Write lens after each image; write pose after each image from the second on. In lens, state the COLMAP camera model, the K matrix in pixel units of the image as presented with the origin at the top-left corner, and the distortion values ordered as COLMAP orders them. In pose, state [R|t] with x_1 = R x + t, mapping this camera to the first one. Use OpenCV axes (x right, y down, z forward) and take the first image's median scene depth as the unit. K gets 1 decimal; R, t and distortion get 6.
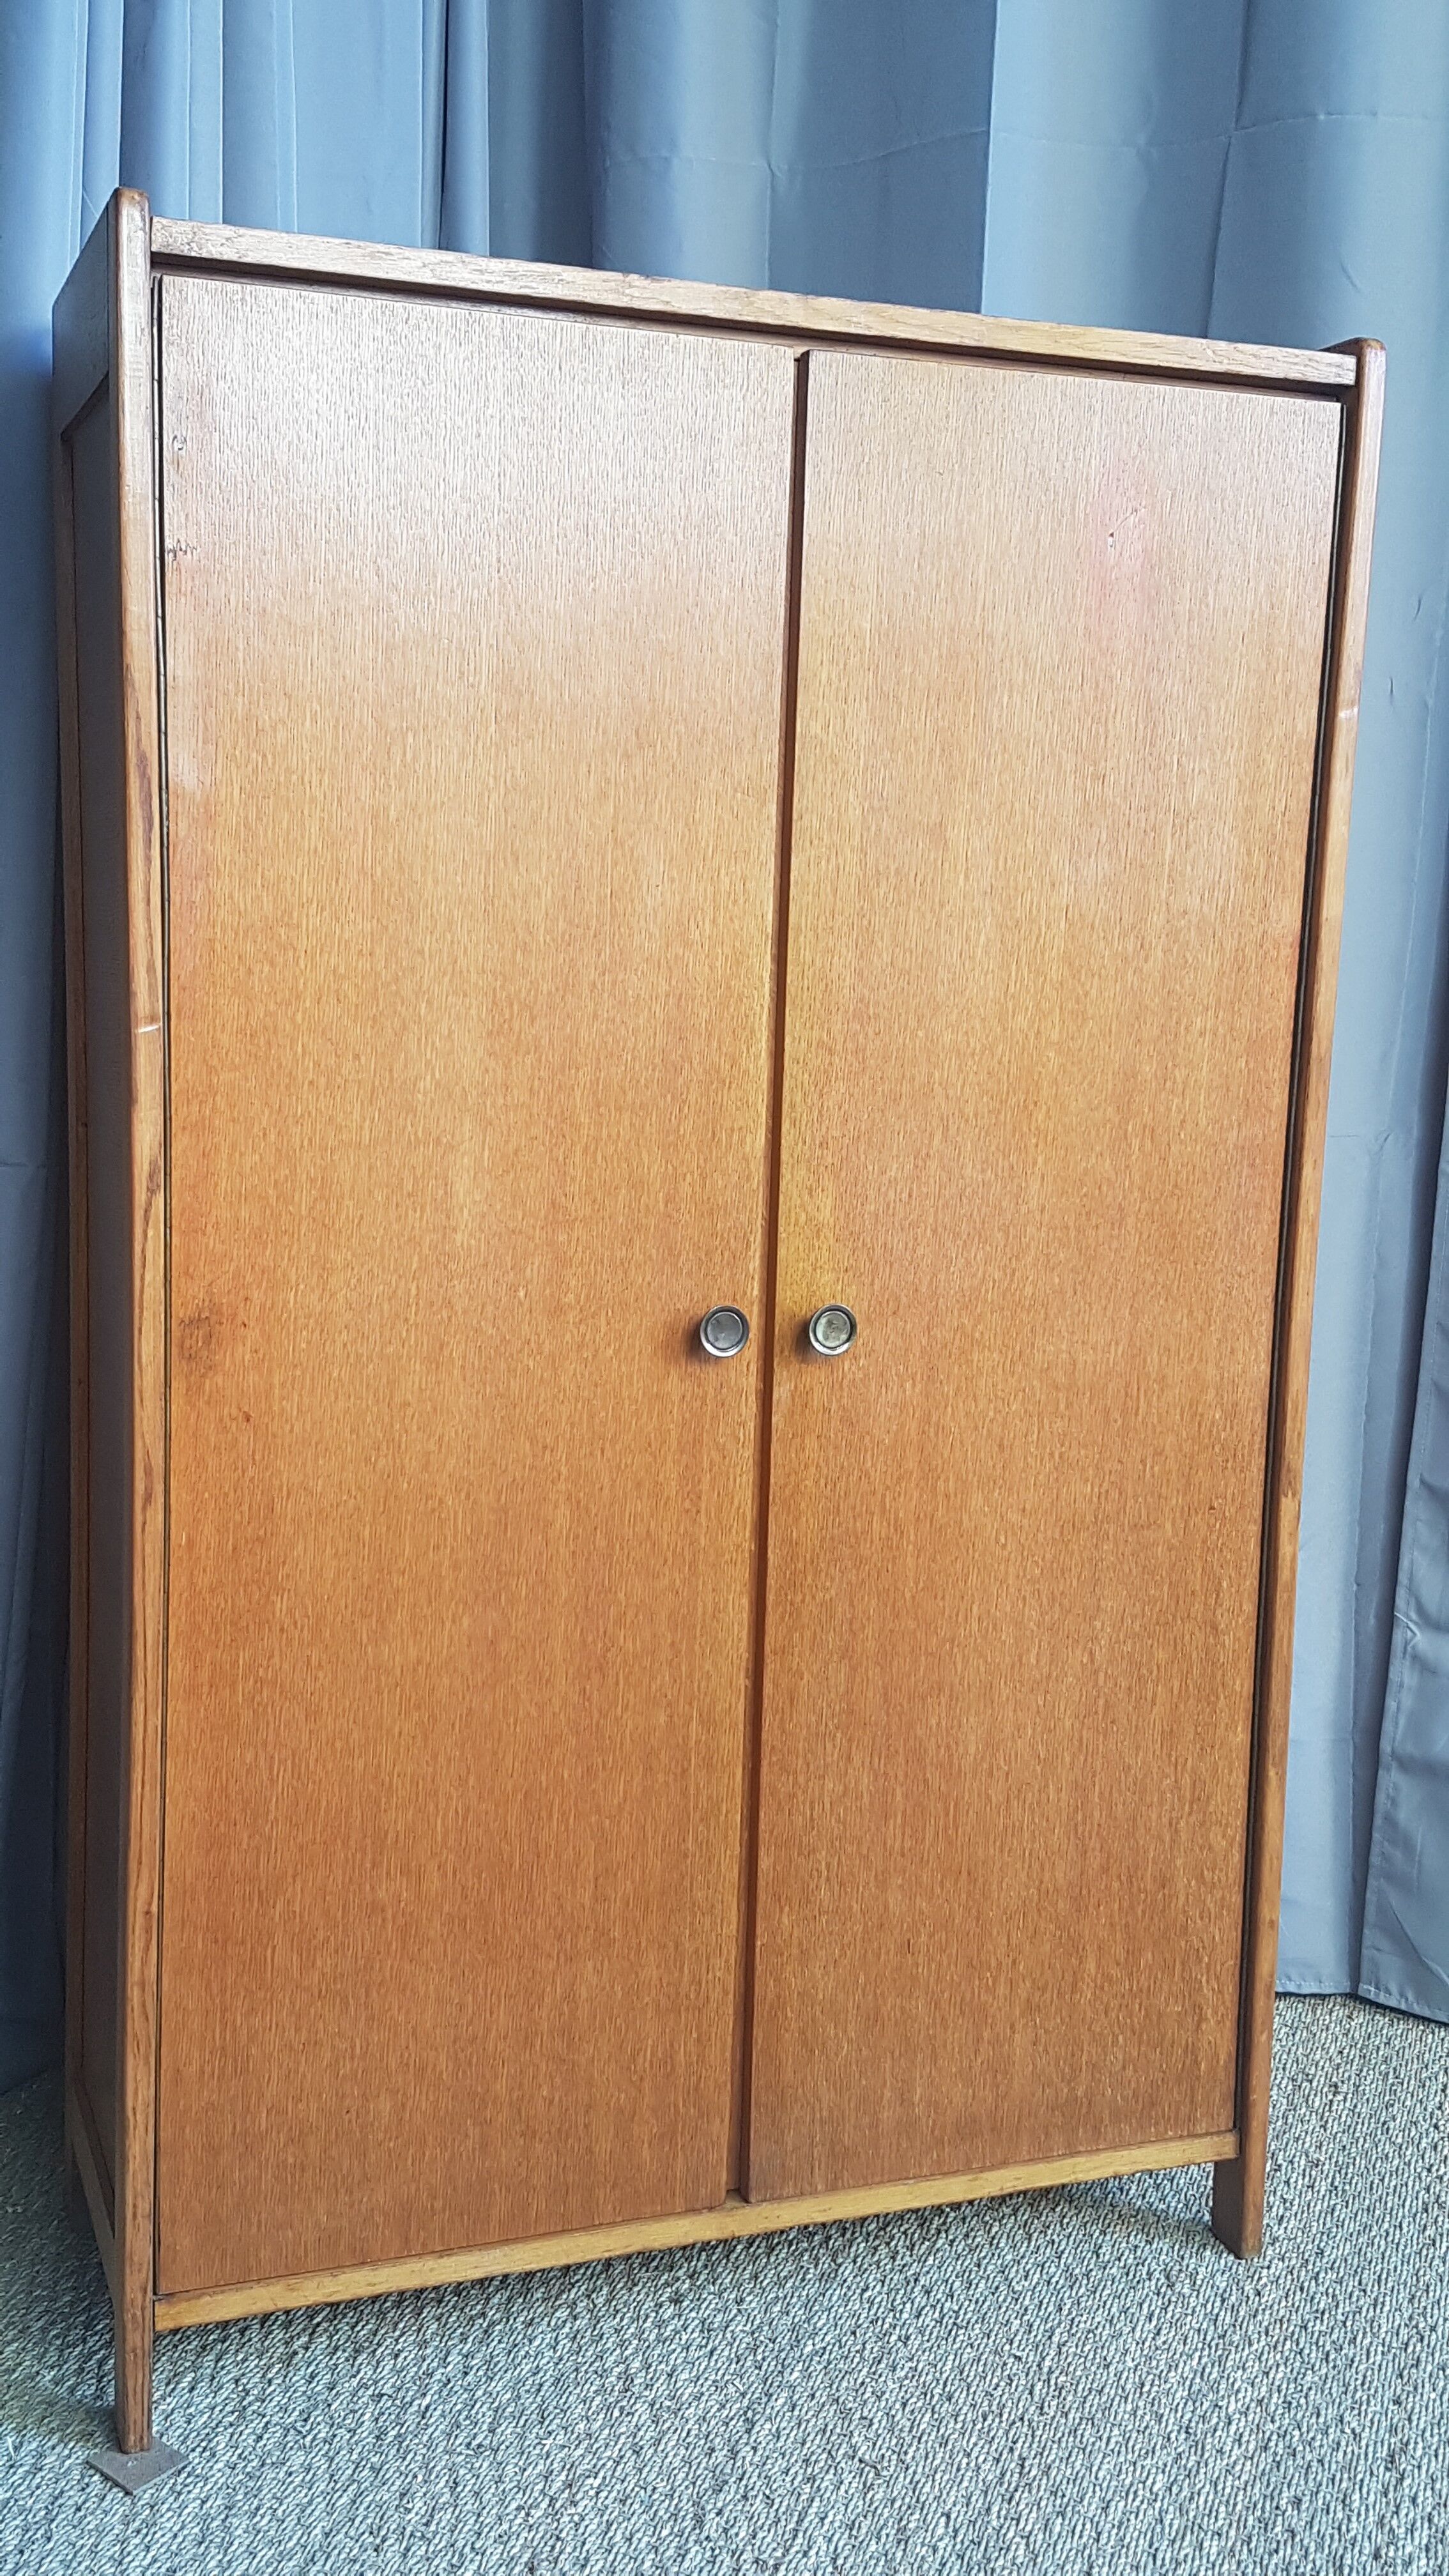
lens RADIAL K [[2689.8, 0, 714.9], [0, 2689.8, 1306.4], [0, 0, 1]] dist [0.055565, 0.000000]
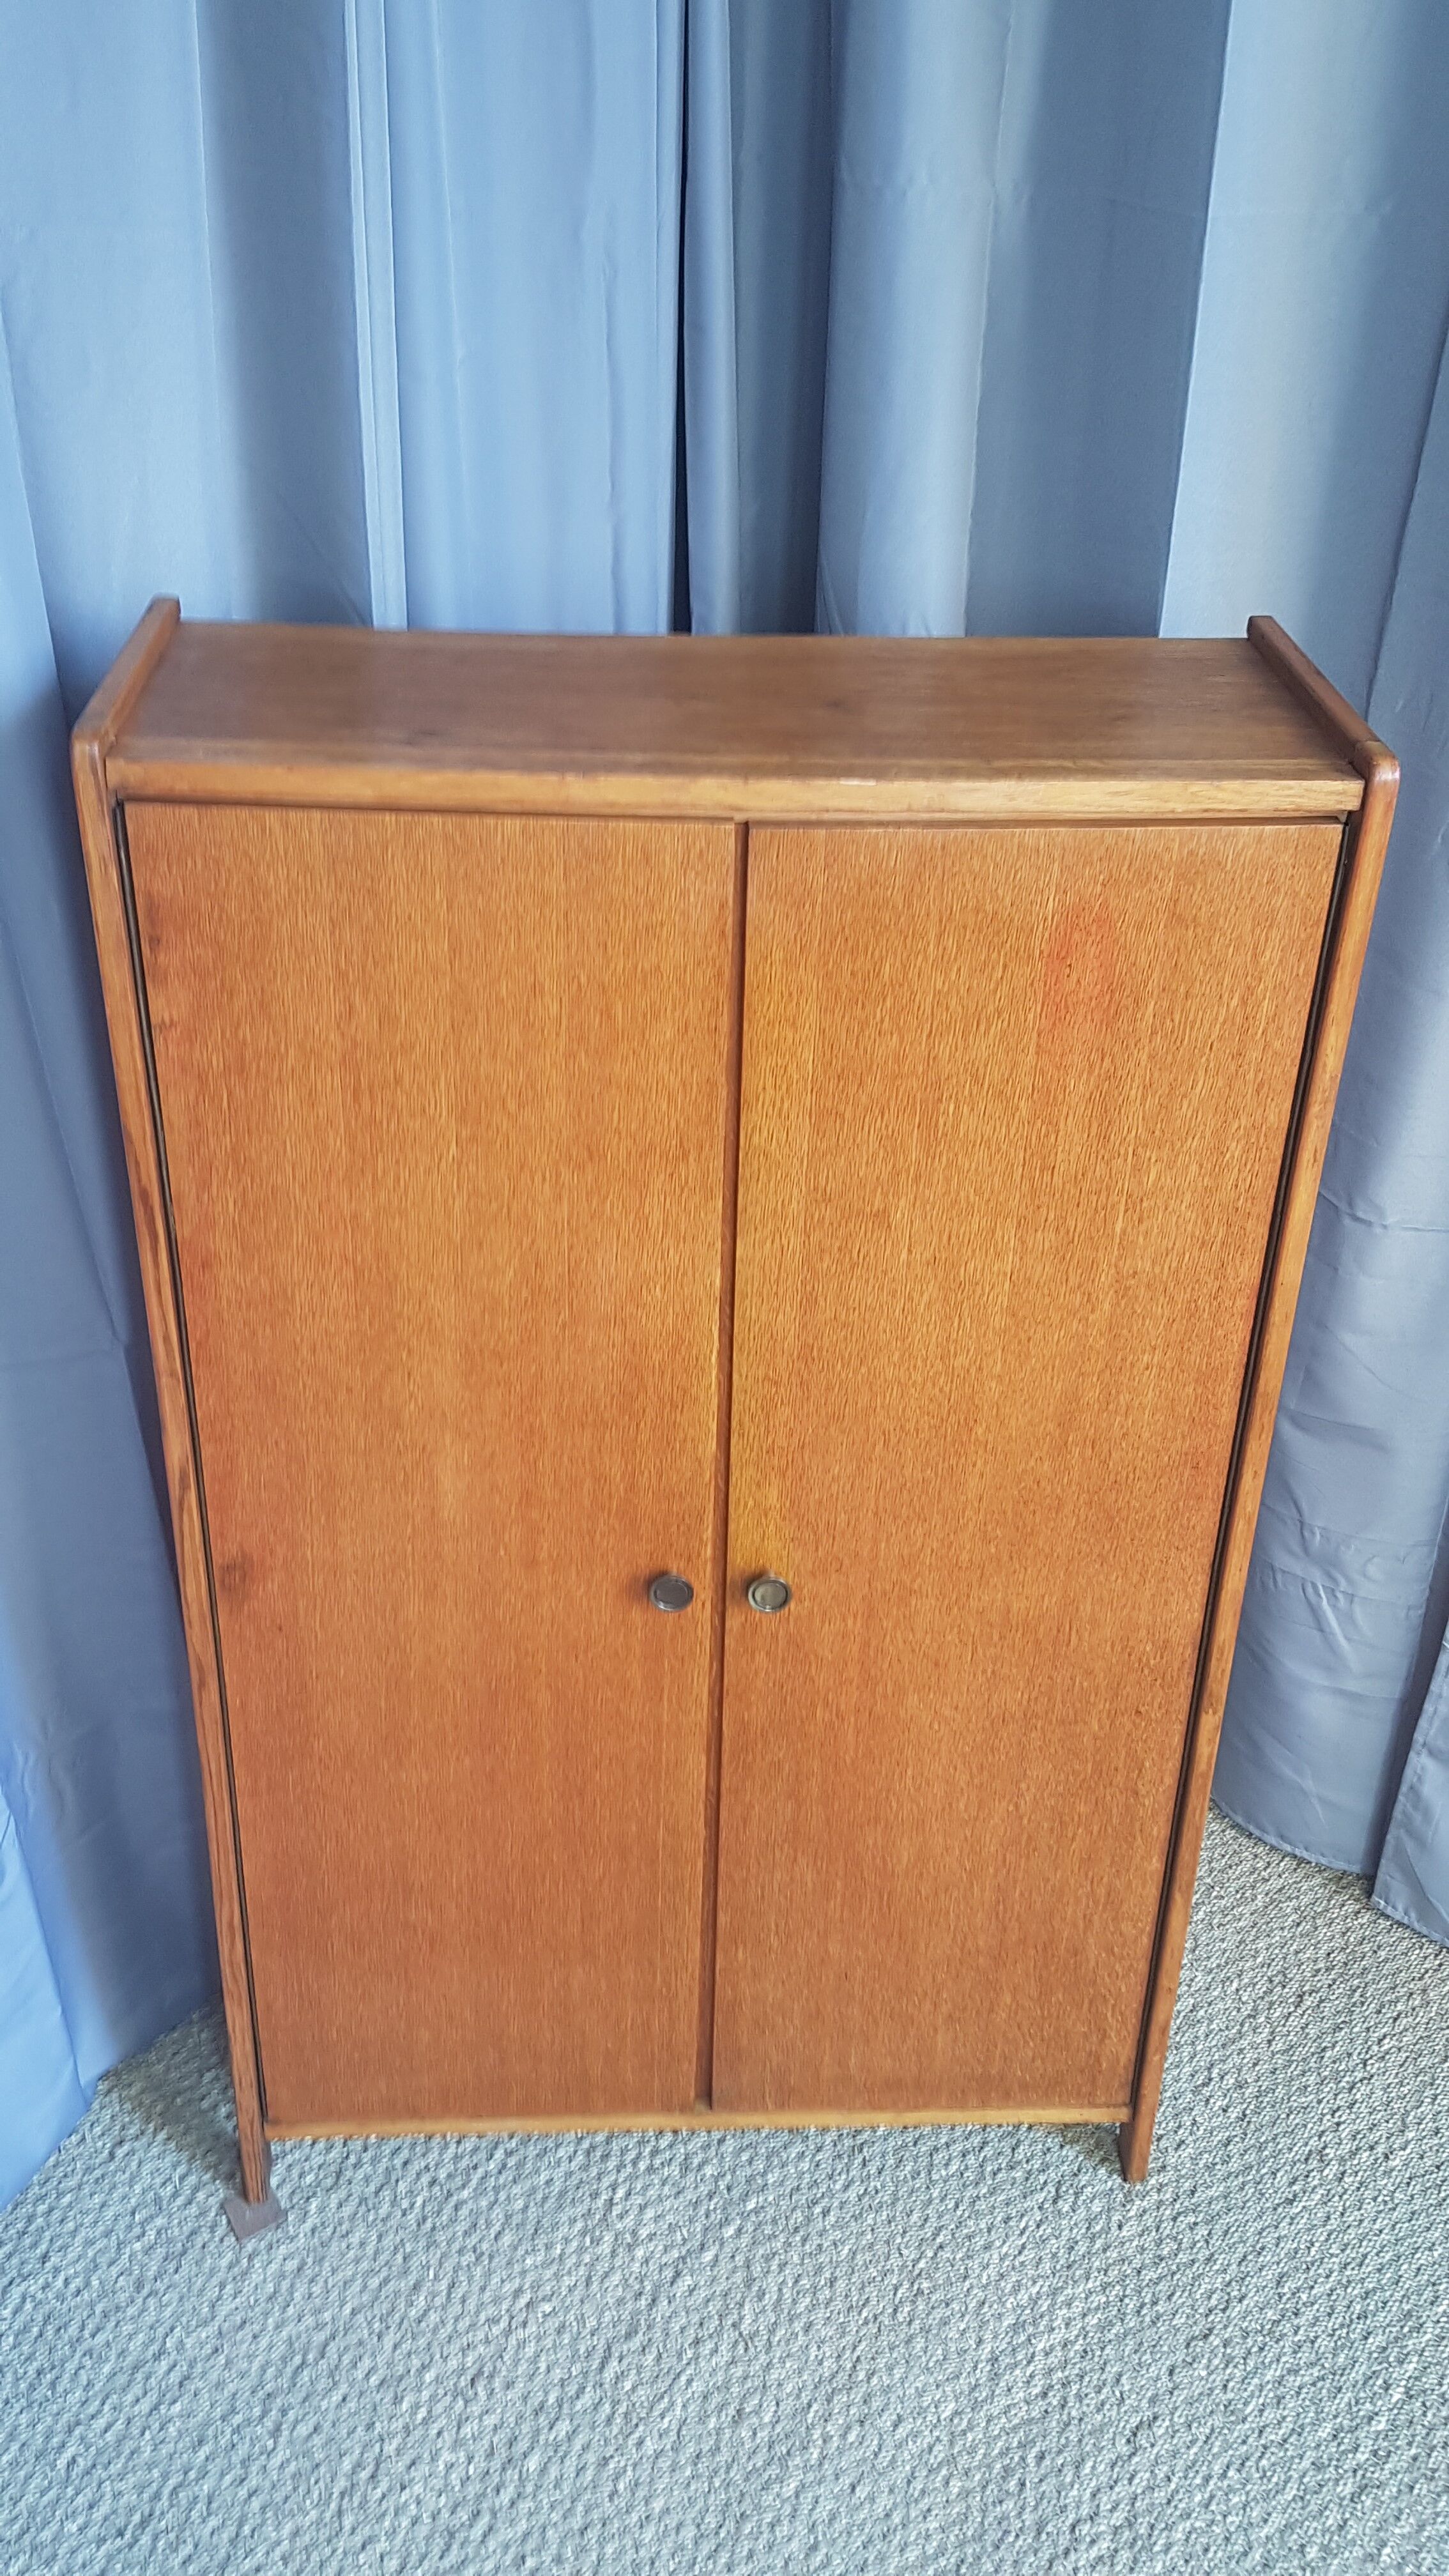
lens RADIAL K [[2401.5, 0, 721.1], [0, 2401.5, 1310.7], [0, 0, 1]] dist [0.019295, 0.000000]
pose [[0.949752, 0.157260, -0.270628, 0.284564], [-0.040968, 0.919639, 0.390622, -0.507931], [0.310310, -0.359908, 0.879872, 0.112821]]
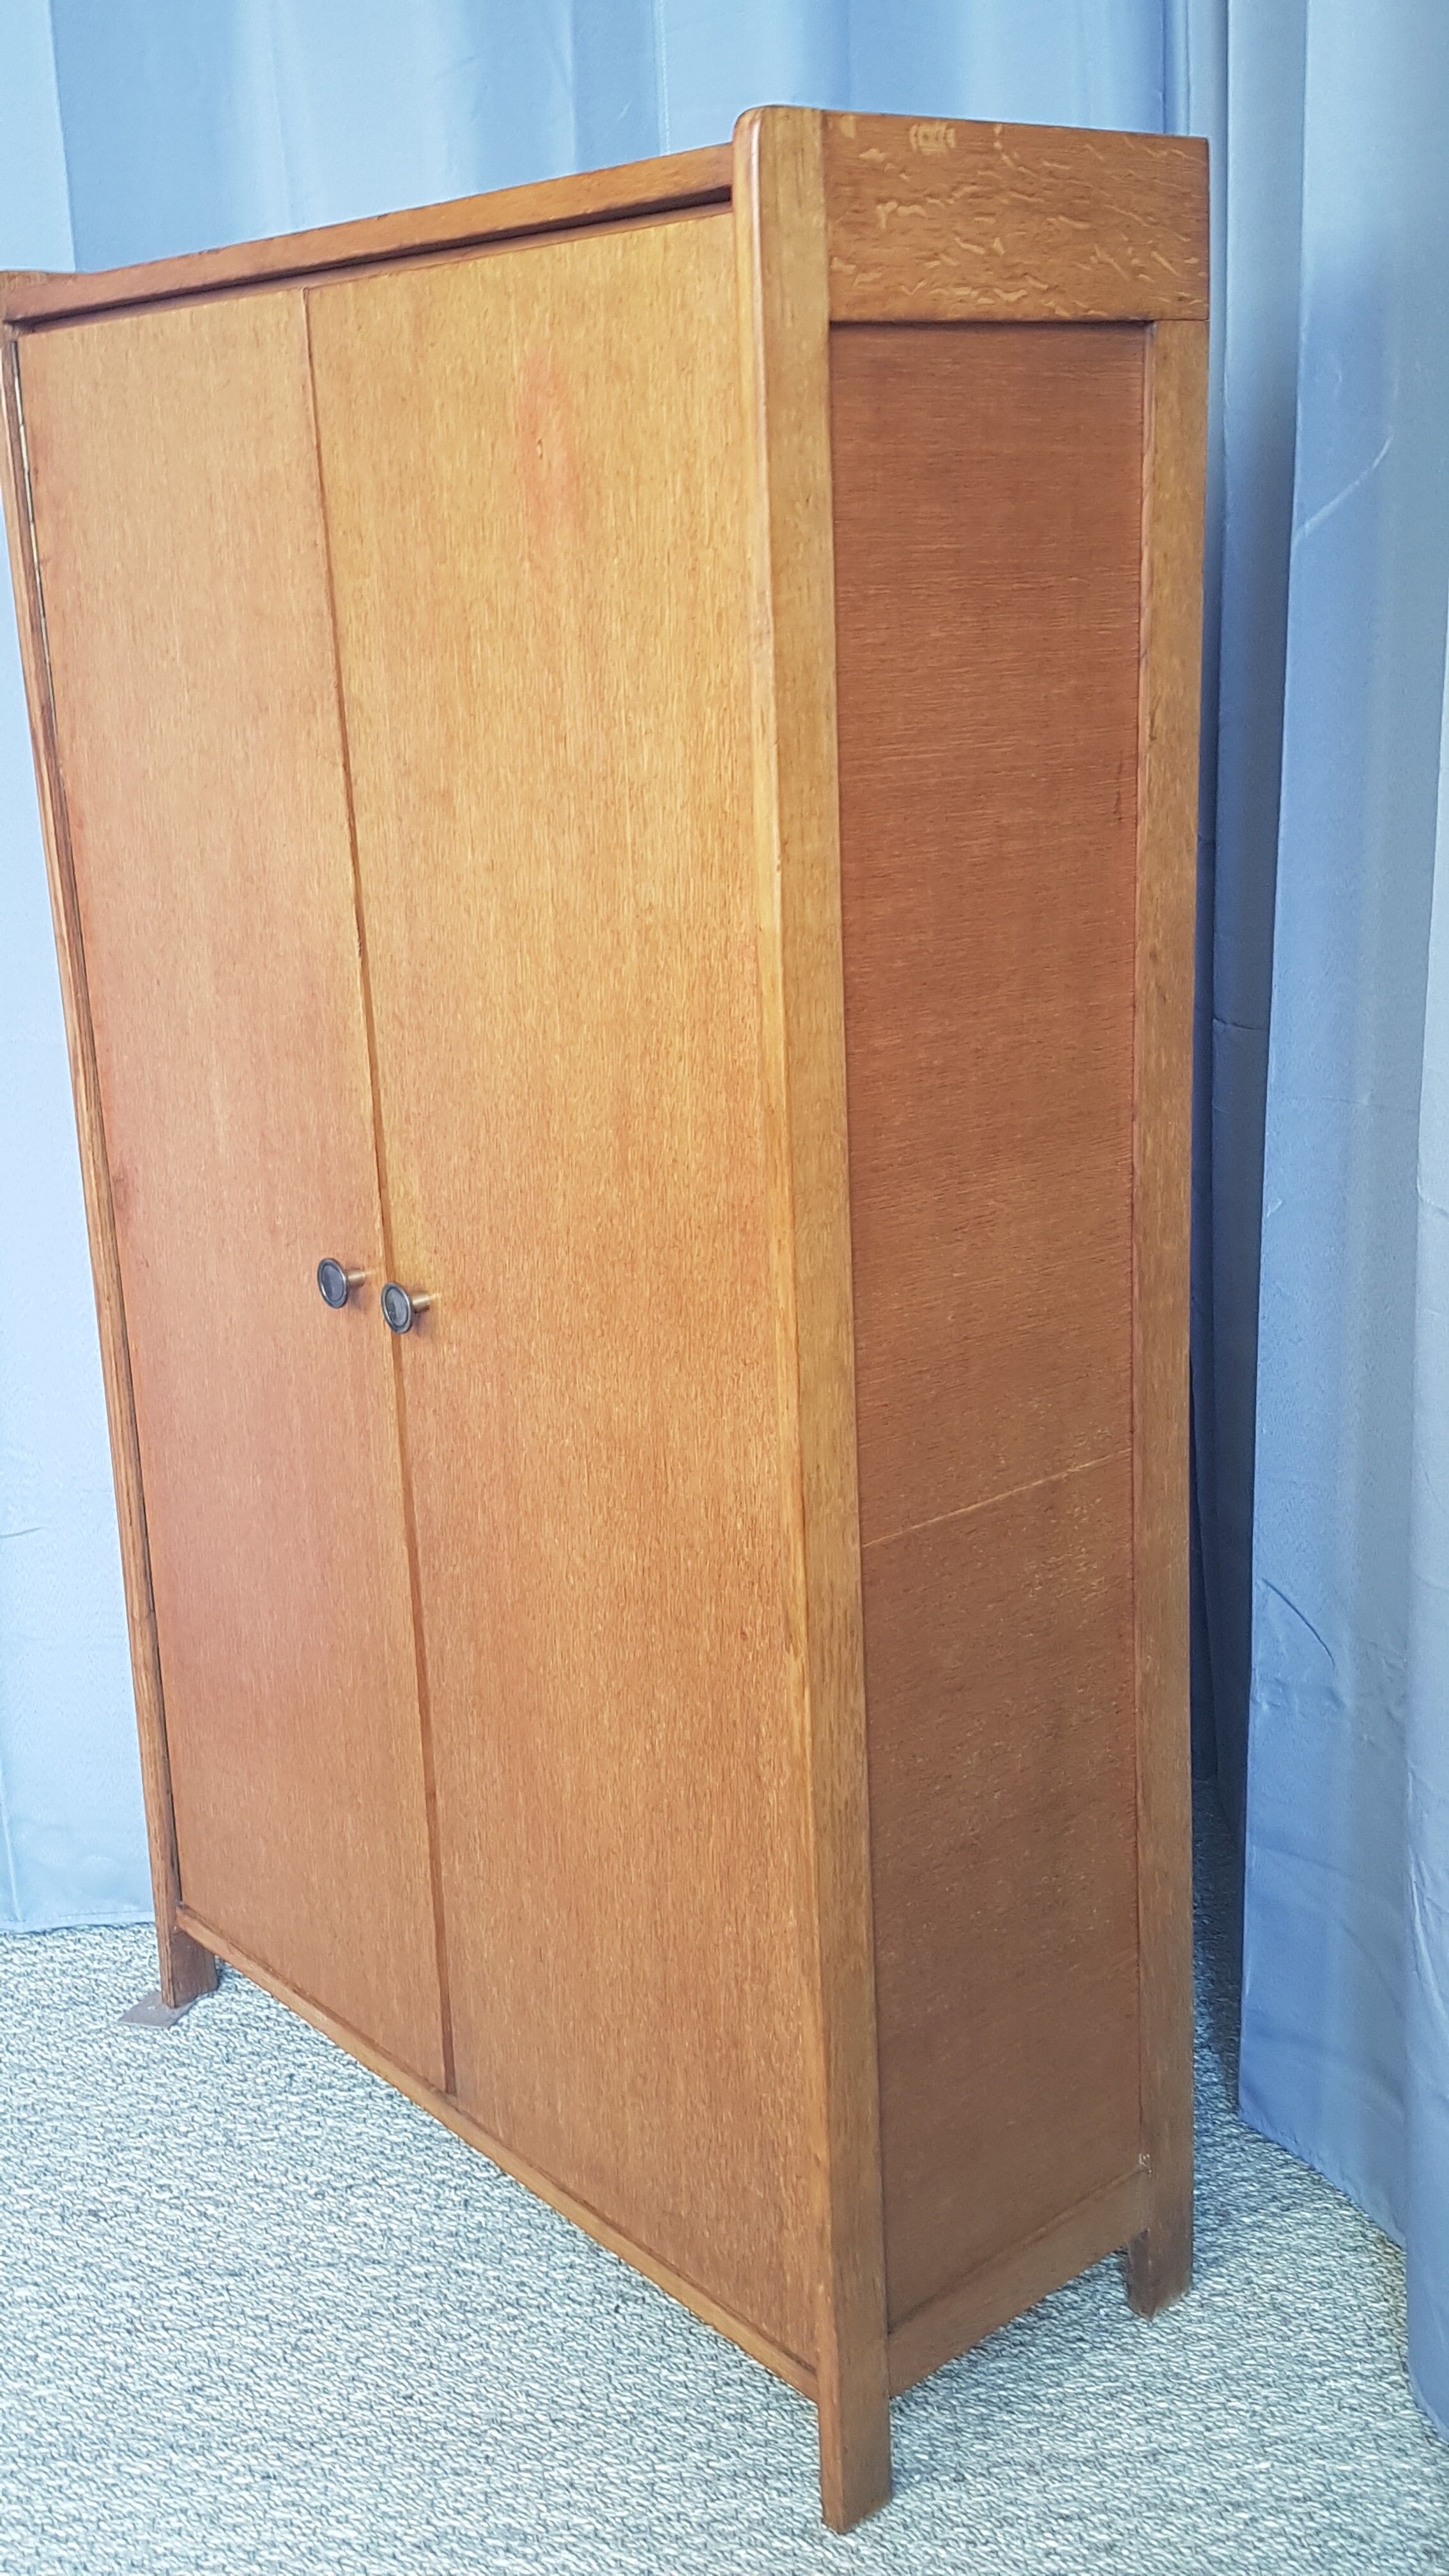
lens RADIAL K [[2645.0, 0, 729.8], [0, 2645.0, 1296.8], [0, 0, 1]] dist [0.075473, 0.000000]
pose [[0.346172, 0.224588, -0.910893, 0.951119], [-0.089665, 0.974399, 0.206170, -0.202266], [0.933877, 0.010305, 0.357447, 0.758199]]
